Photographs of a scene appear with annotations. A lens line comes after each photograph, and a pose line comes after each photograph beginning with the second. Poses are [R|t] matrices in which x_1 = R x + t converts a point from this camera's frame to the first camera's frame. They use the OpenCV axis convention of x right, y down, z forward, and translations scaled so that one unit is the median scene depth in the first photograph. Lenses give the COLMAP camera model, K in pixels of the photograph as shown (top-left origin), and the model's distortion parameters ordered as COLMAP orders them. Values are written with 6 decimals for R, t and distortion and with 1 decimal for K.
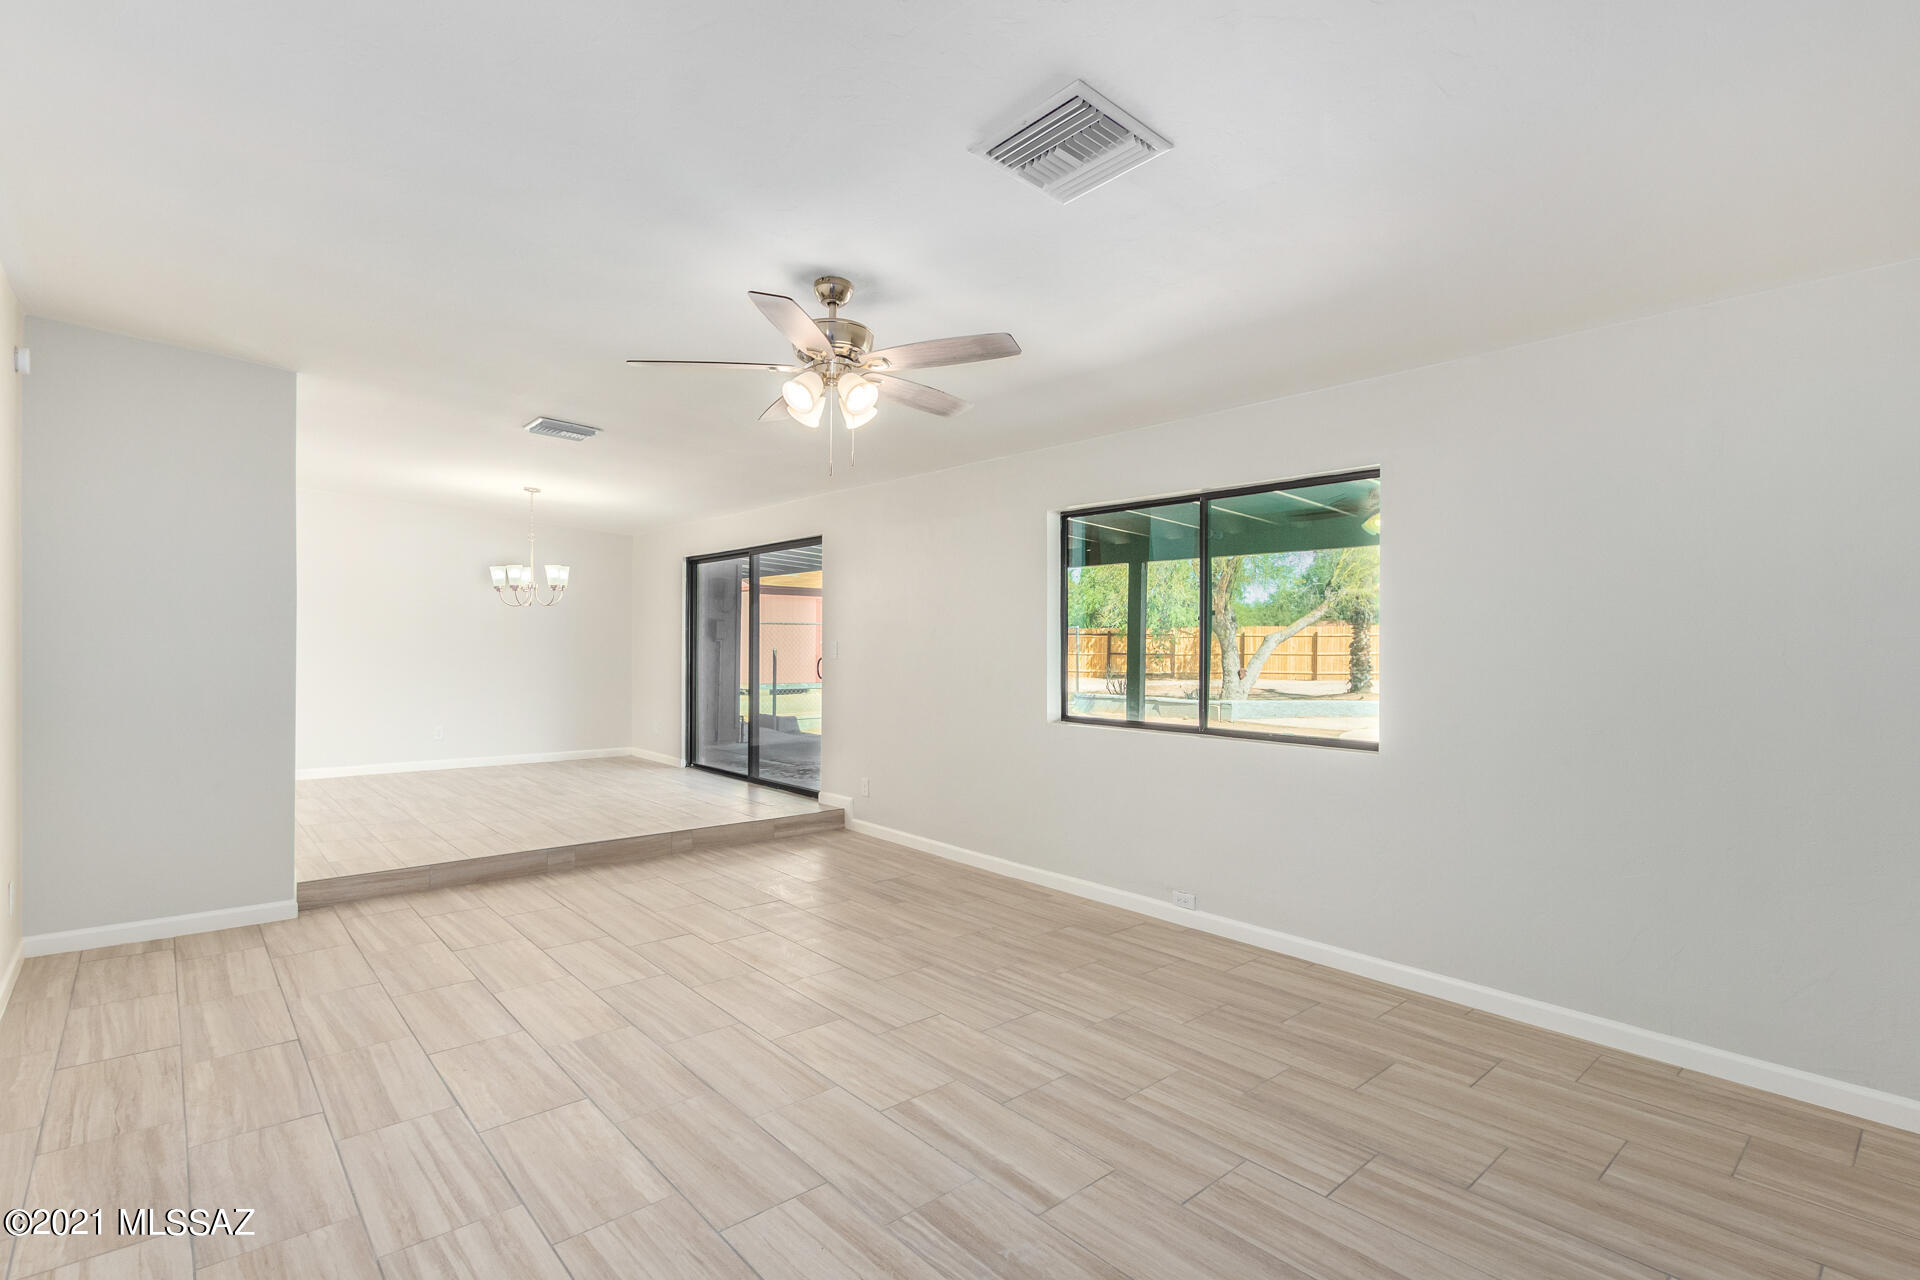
lens RADIAL K [[941.9, 0, 912.9], [0, 941.9, 642.5], [0, 0, 1]] dist [0.005244, 0.000082]
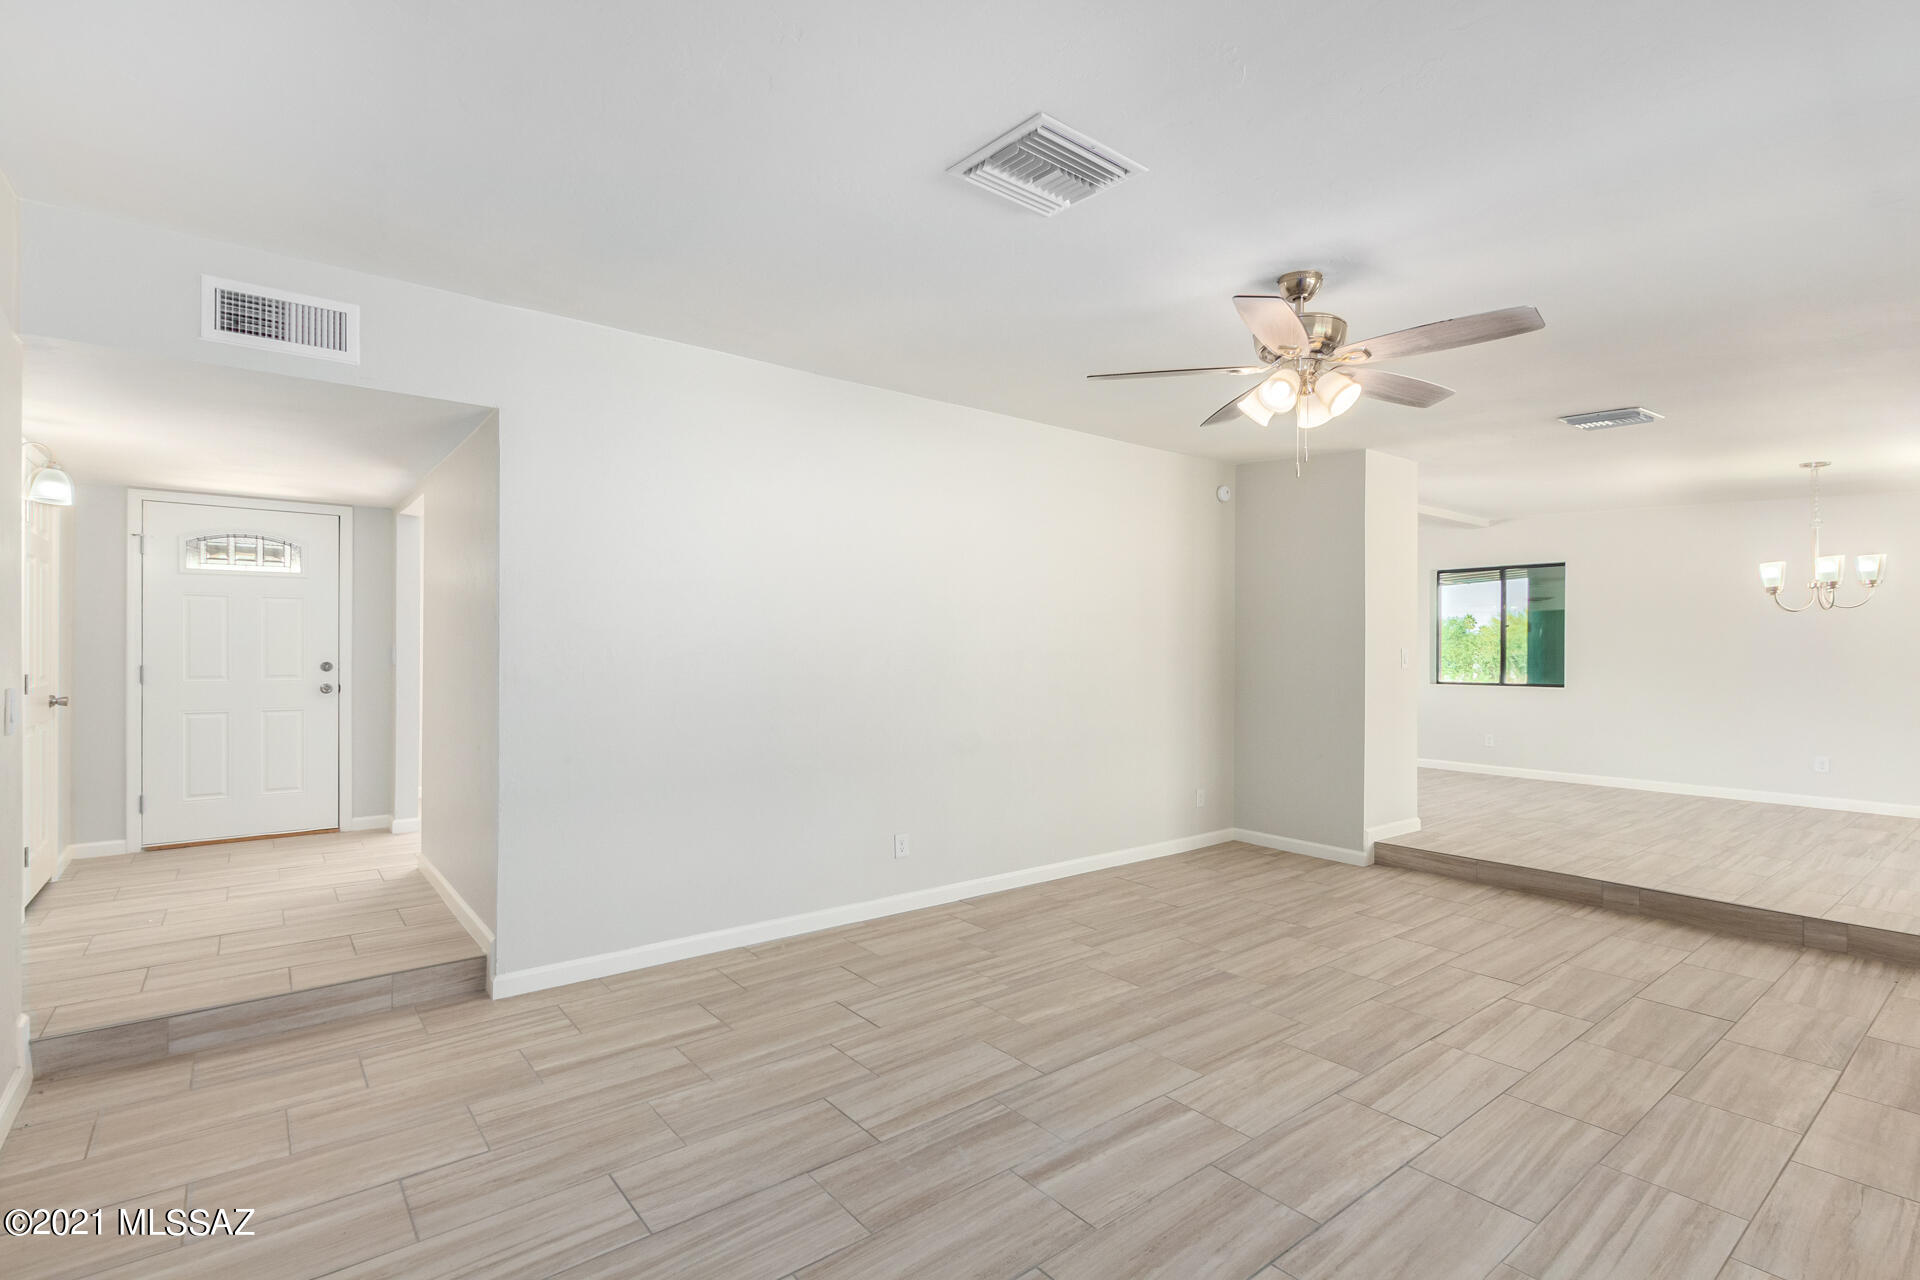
lens RADIAL K [[864.8, 0, 953.5], [0, 864.8, 654.5], [0, 0, 1]] dist [0.002766, -0.000588]
pose [[-0.035517, -0.004747, -0.999358, 0.834824], [-0.002386, 0.999986, -0.004666, 0.008329], [0.999366, 0.002219, -0.035527, 0.705898]]
